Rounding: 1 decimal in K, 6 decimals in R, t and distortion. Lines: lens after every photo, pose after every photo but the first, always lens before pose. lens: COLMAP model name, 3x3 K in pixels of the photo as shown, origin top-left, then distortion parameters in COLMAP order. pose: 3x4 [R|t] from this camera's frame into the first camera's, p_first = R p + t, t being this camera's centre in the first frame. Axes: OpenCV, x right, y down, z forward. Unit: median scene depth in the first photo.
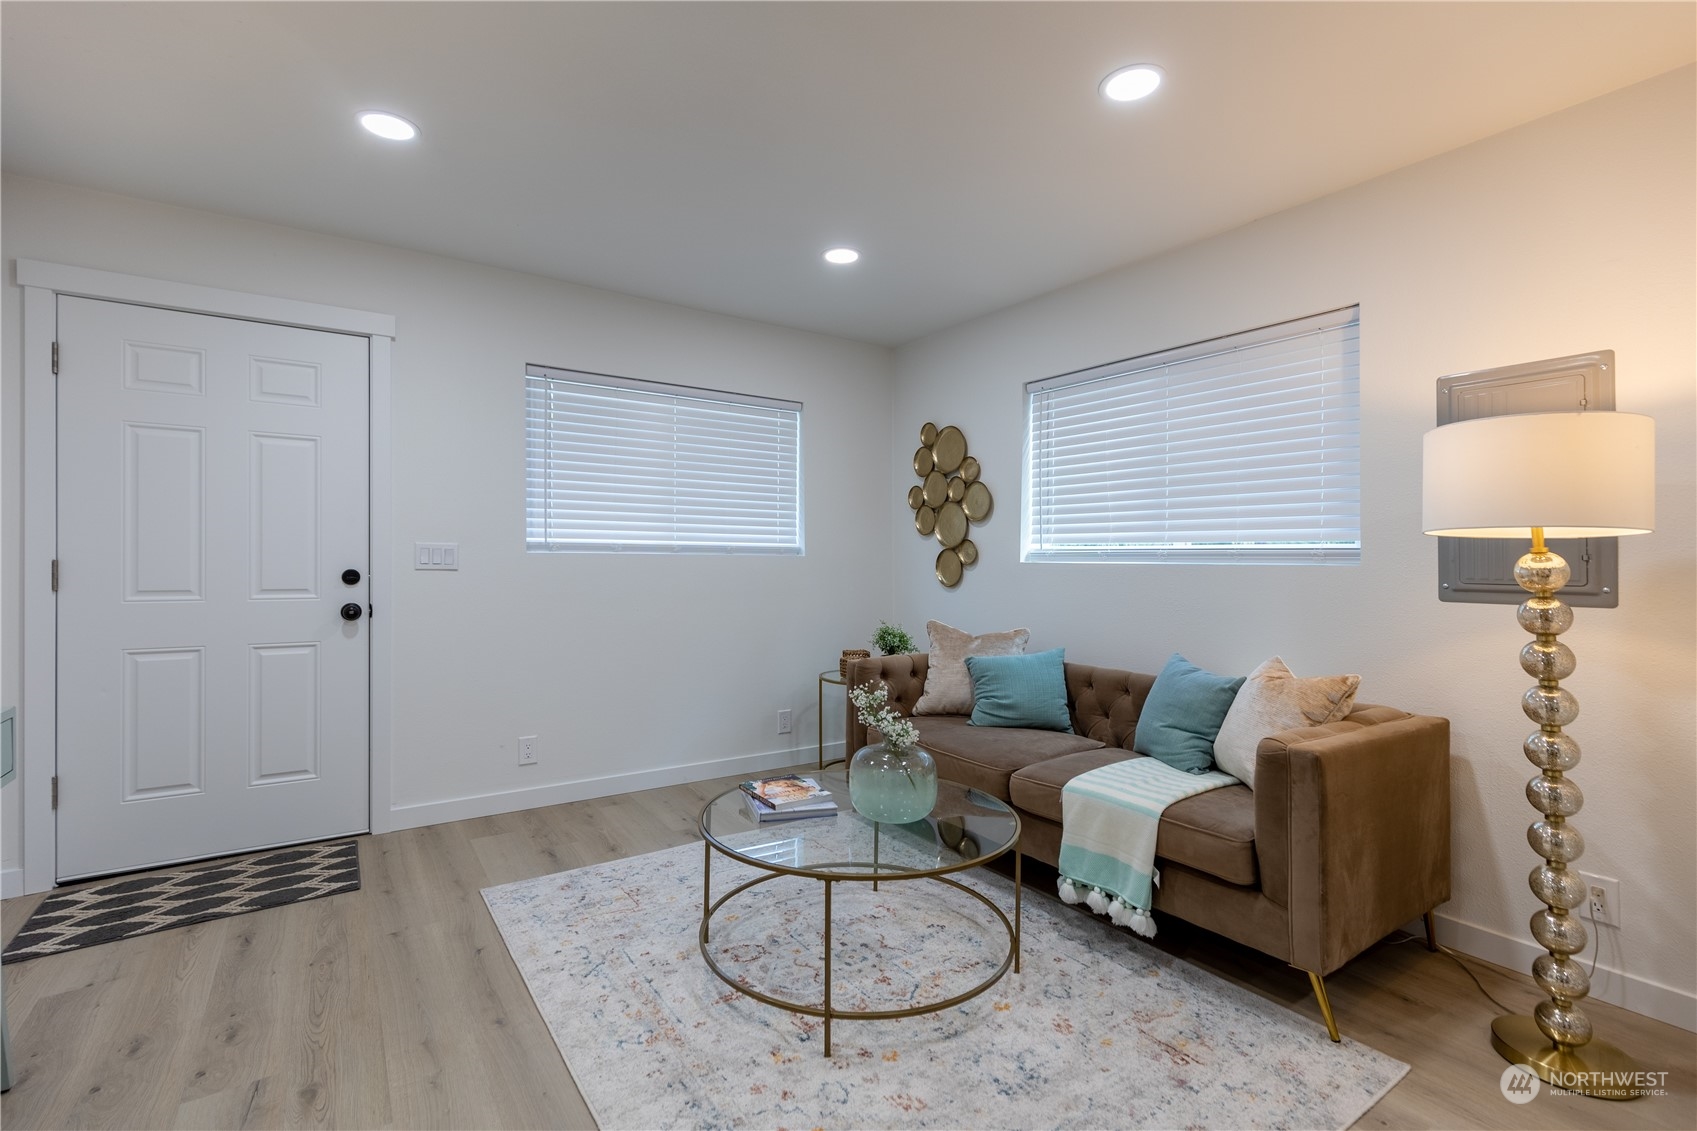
lens RADIAL K [[777.2, 0, 801.6], [0, 777.2, 540.9], [0, 0, 1]] dist [0.010673, -0.000822]
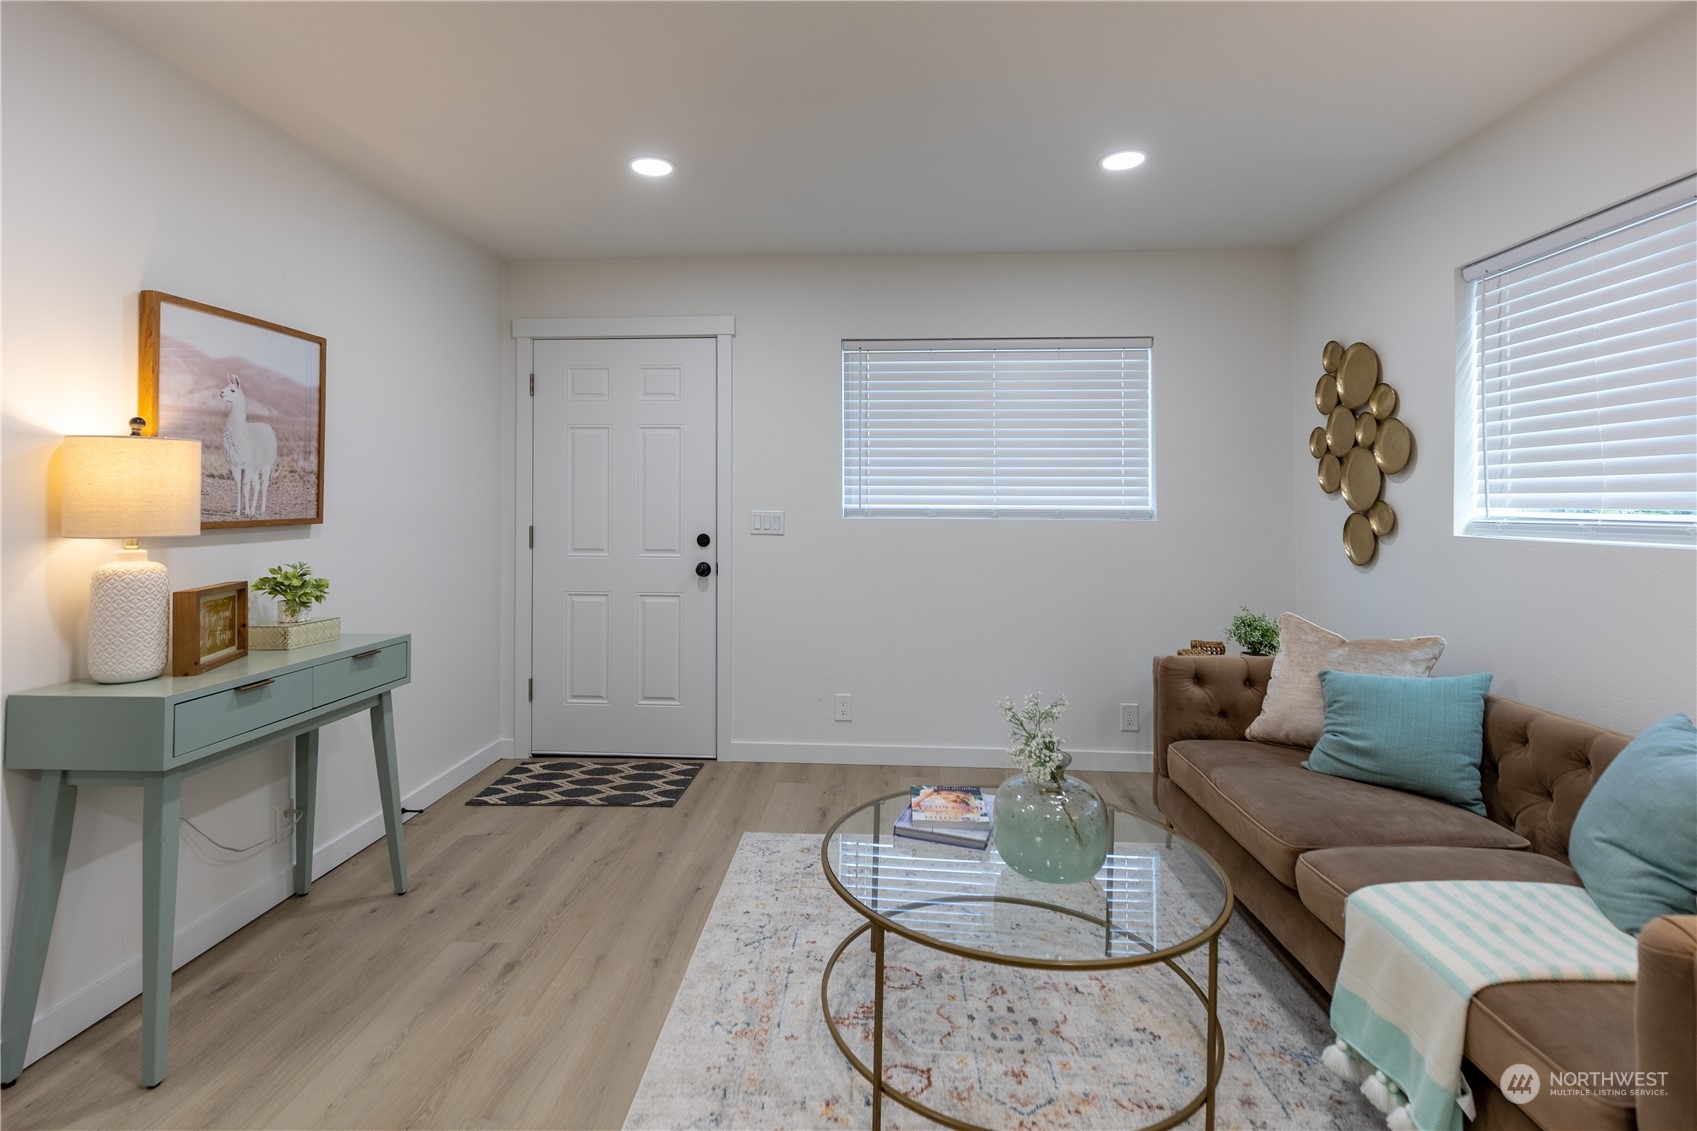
lens RADIAL K [[777.2, 0, 817.6], [0, 777.2, 479.9], [0, 0, 1]] dist [0.010673, -0.000822]
pose [[0.803131, -0.026118, -0.595230, 0.310040], [0.019381, 0.999655, -0.017713, -0.024317], [0.595487, 0.002689, 0.803360, 0.168253]]
